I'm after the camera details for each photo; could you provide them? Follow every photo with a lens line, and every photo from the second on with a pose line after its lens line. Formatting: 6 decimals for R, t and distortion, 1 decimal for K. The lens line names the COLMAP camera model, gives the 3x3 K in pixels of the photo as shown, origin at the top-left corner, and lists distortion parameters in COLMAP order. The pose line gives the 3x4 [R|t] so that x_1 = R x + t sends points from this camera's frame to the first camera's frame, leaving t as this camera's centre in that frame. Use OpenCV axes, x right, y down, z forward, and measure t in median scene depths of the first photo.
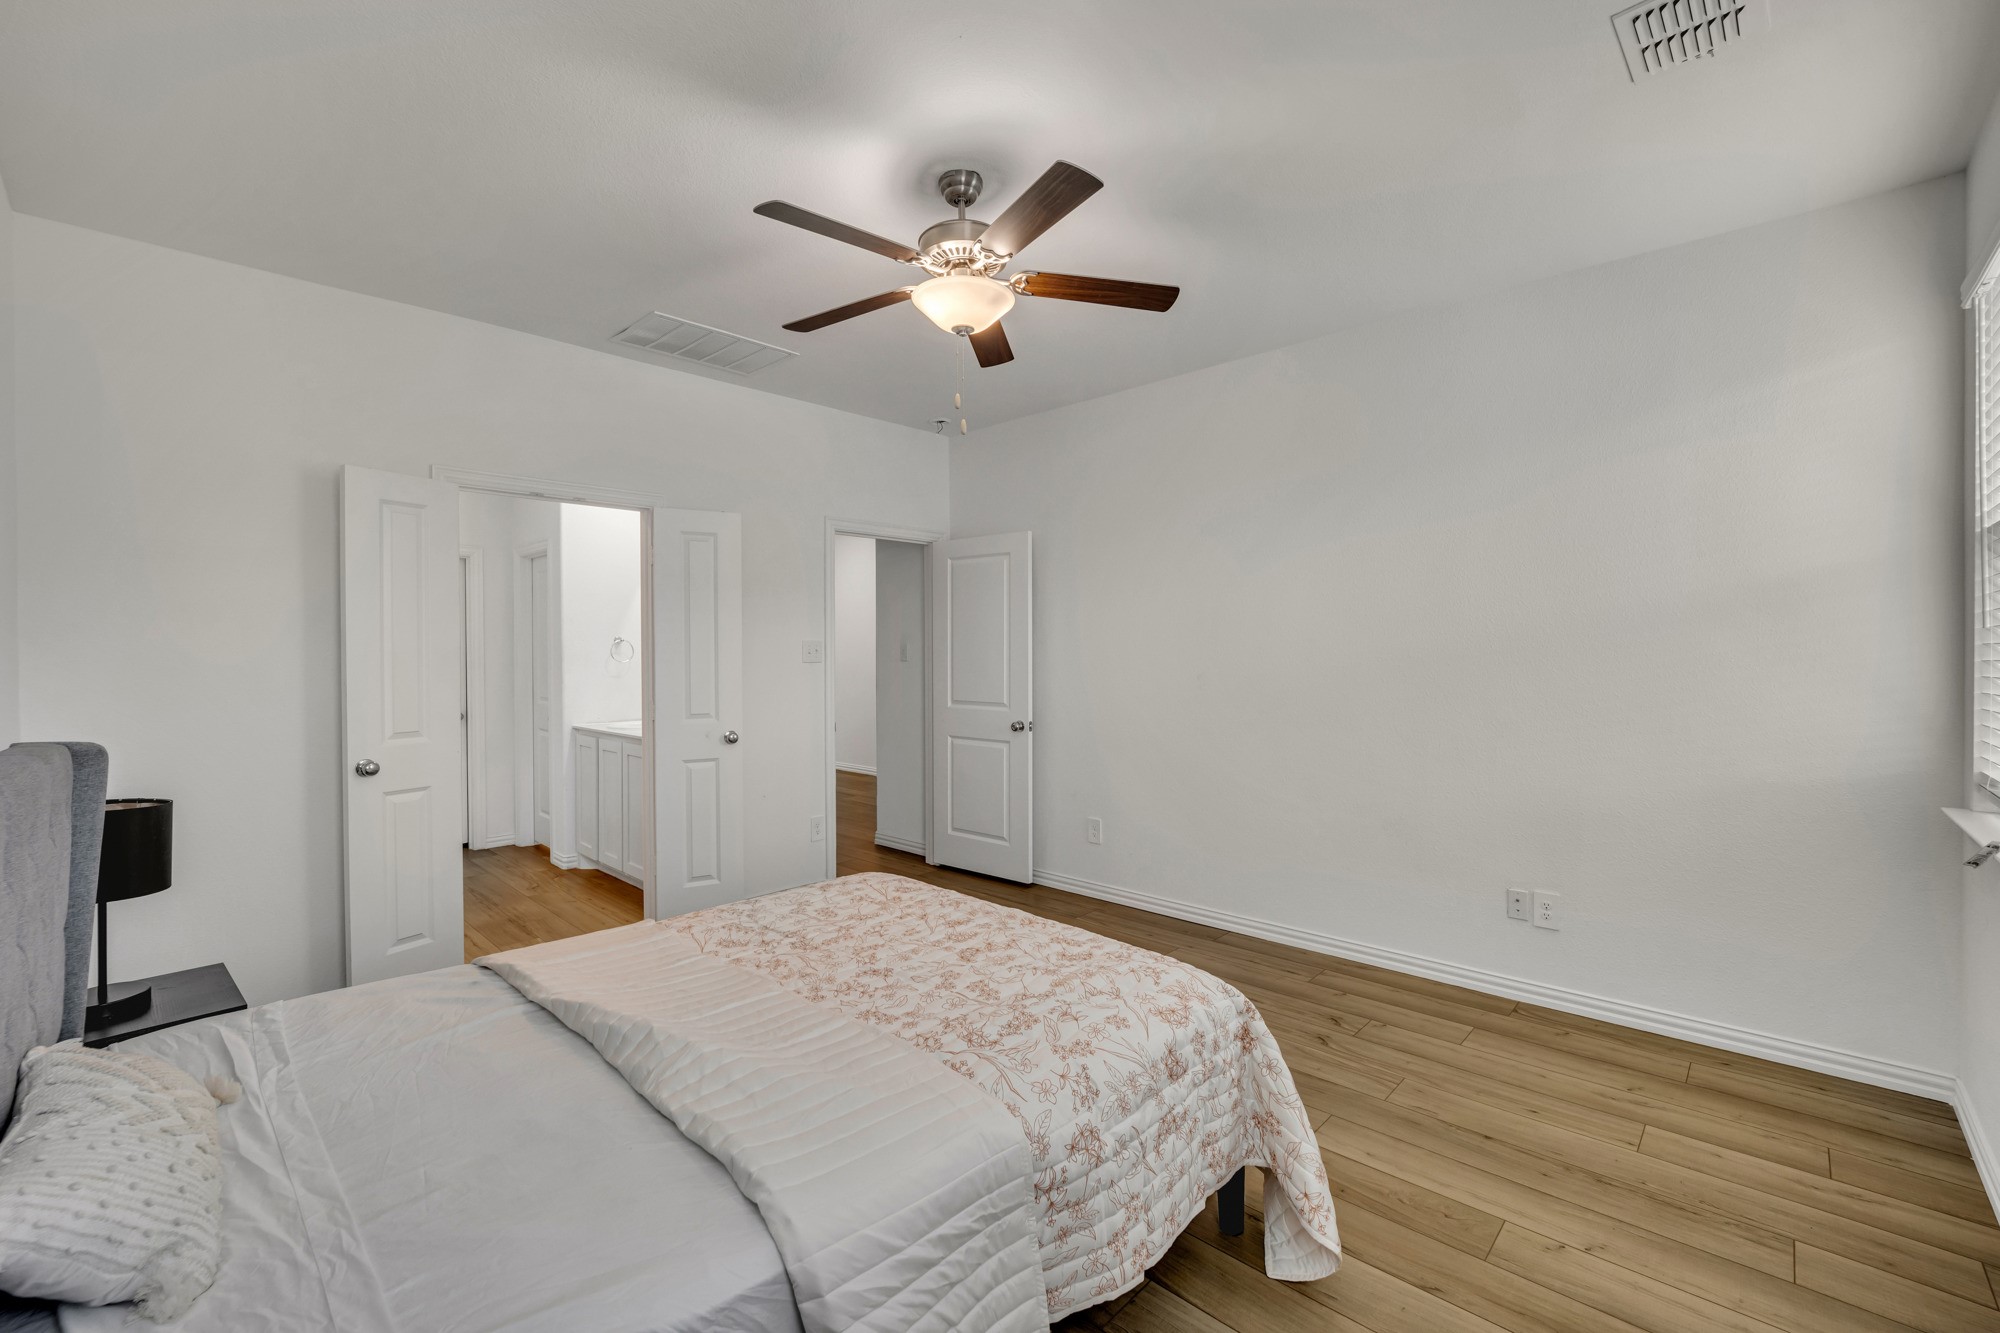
lens RADIAL K [[868.6, 0, 991.3], [0, 868.6, 700.4], [0, 0, 1]] dist [-0.001725, -0.000066]
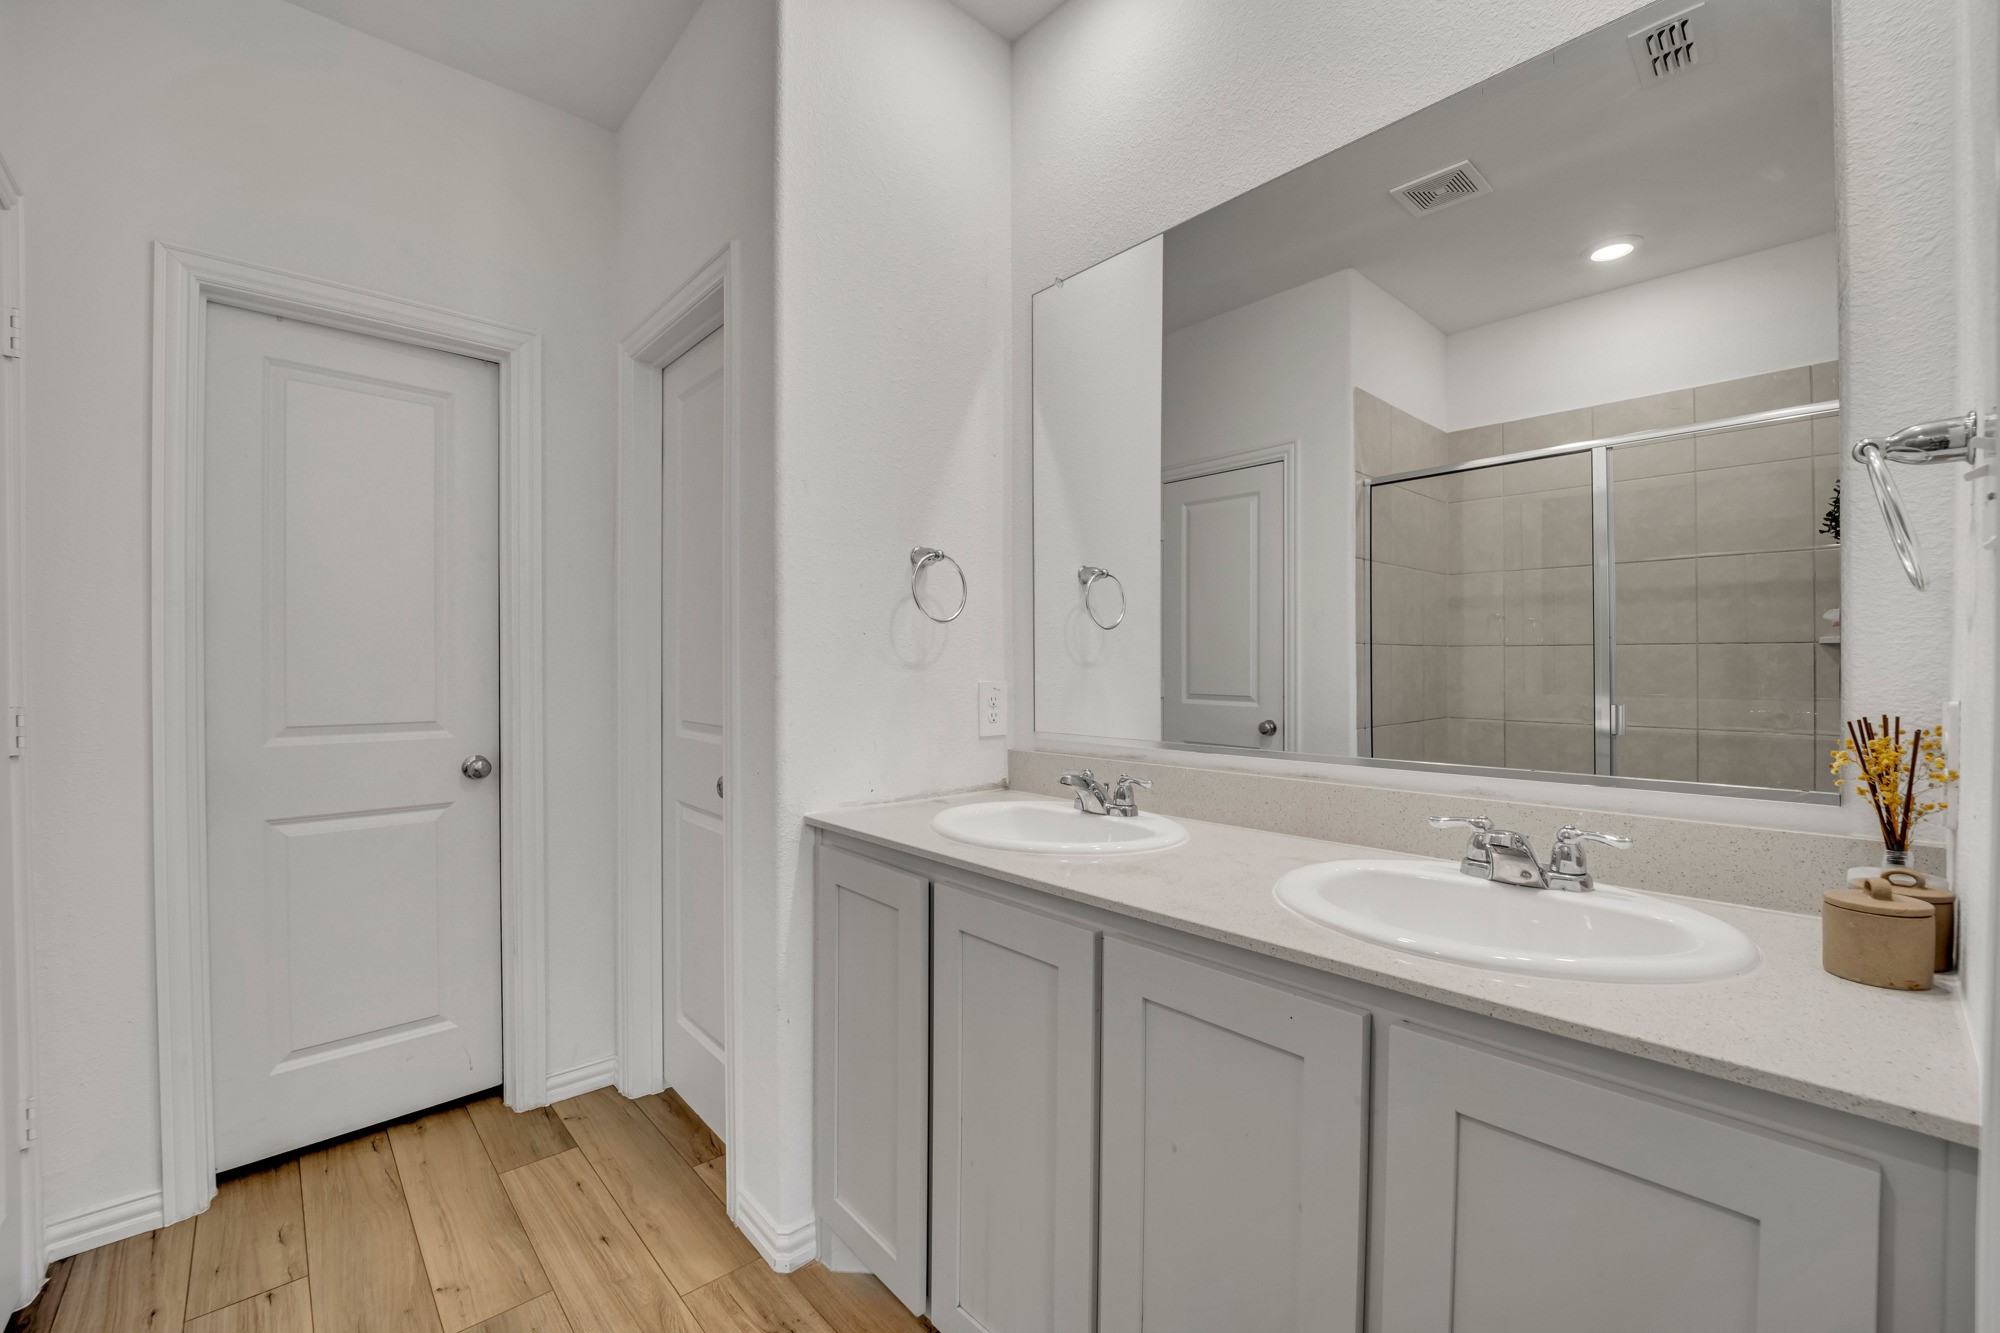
lens RADIAL K [[835.3, 0, 1003.7], [0, 835.3, 677.1], [0, 0, 1]] dist [-0.017304, -0.000311]
pose [[0.999130, 0.011392, -0.040128, -0.367338], [-0.011555, 0.999926, -0.003834, -0.018662], [0.040081, 0.004294, 0.999187, 0.644964]]
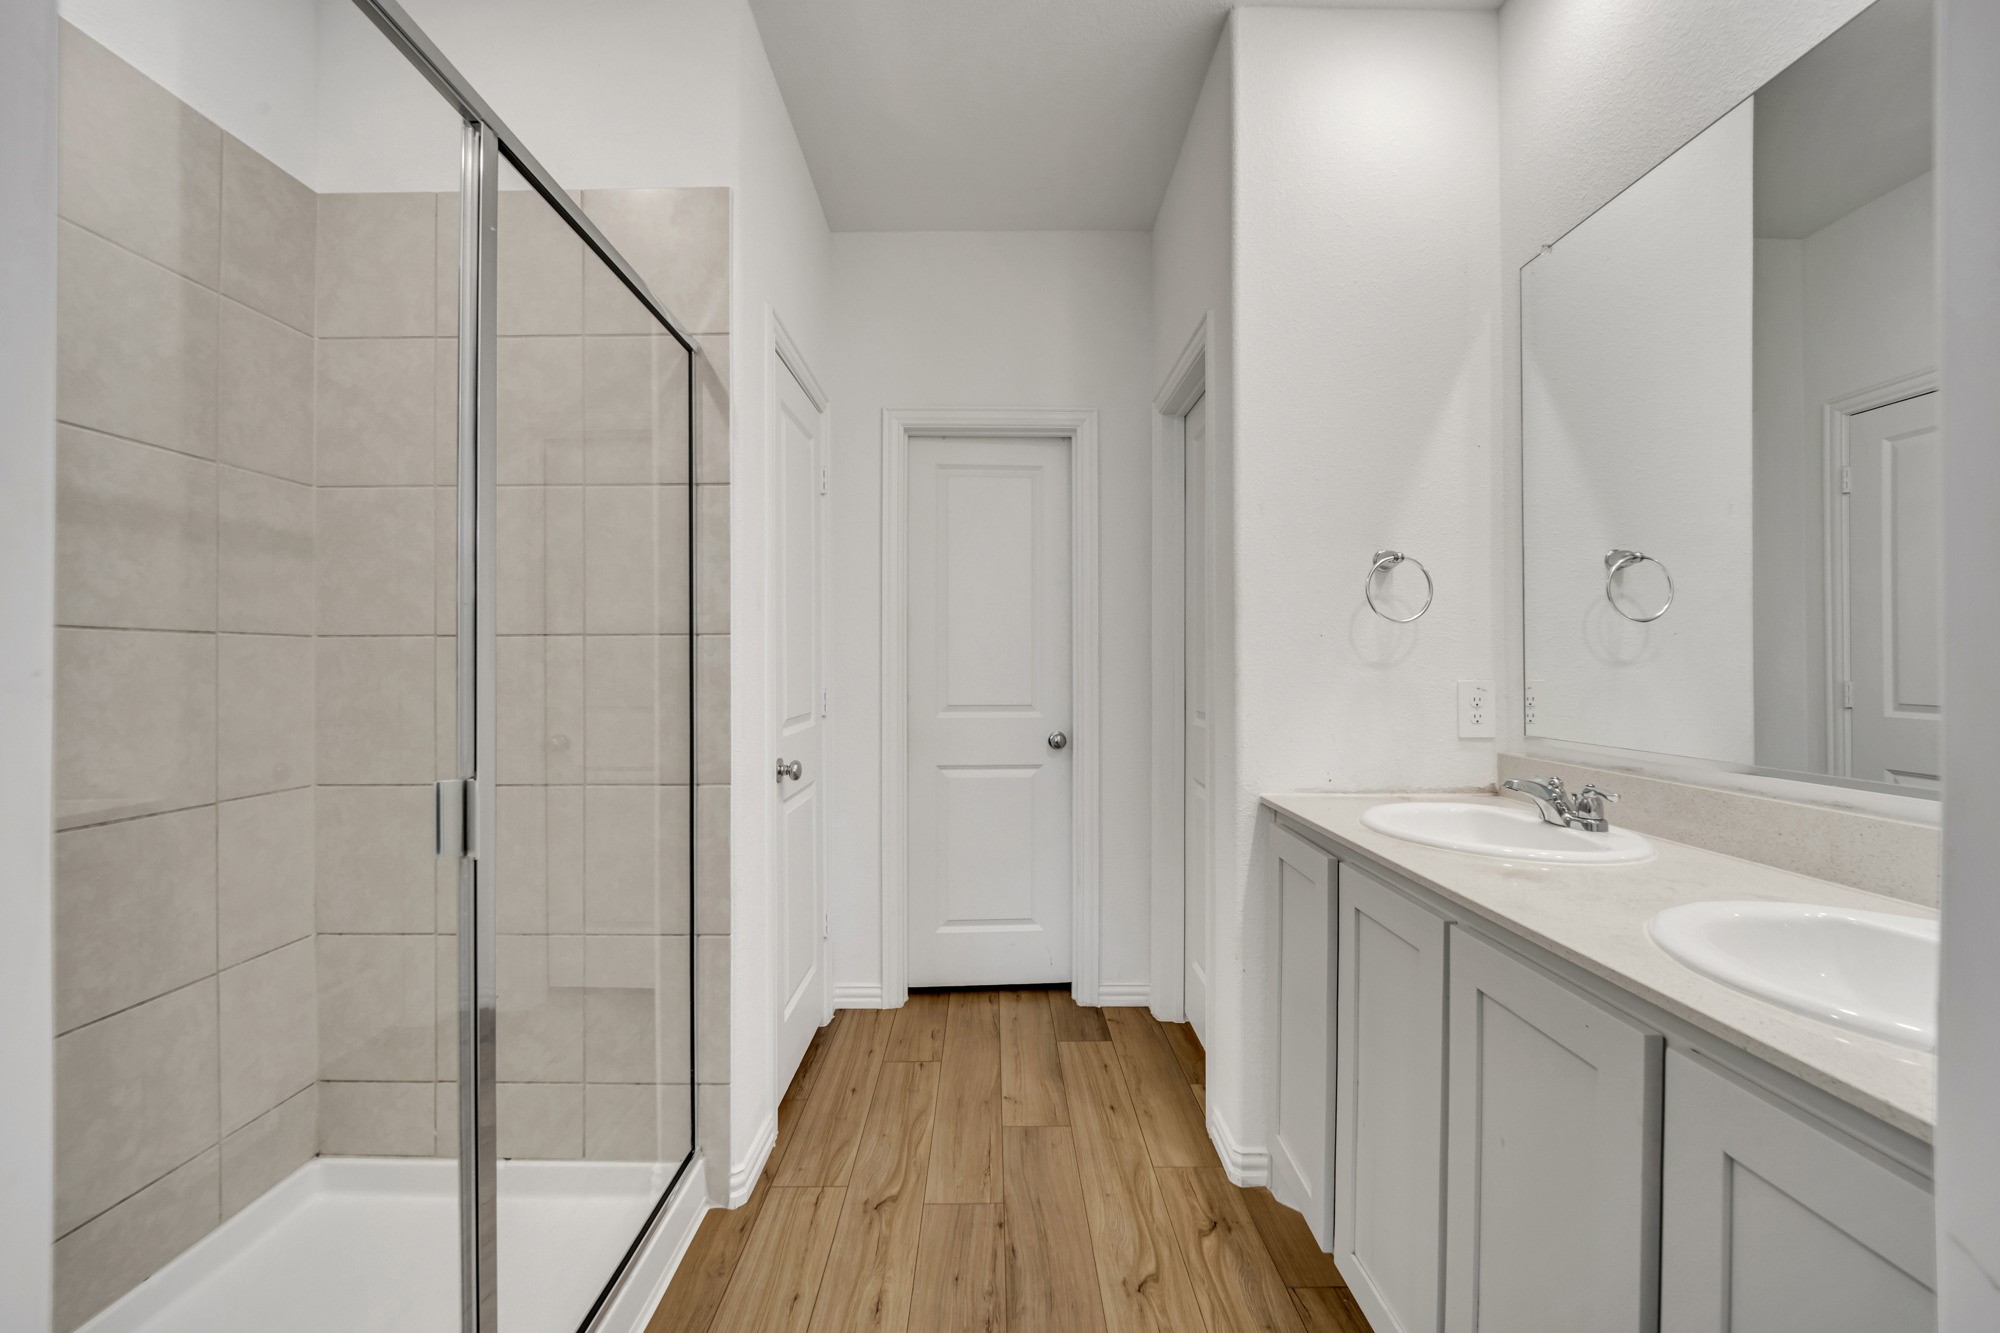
lens RADIAL K [[849.6, 0, 1000.0], [0, 849.6, 666.5], [0, 0, 1]] dist [-0.003602, -0.000148]
pose [[0.720642, 0.012290, -0.693198, -0.290535], [-0.017204, 0.999852, -0.000158, -0.020617], [0.693094, 0.012040, 0.720747, 0.614346]]
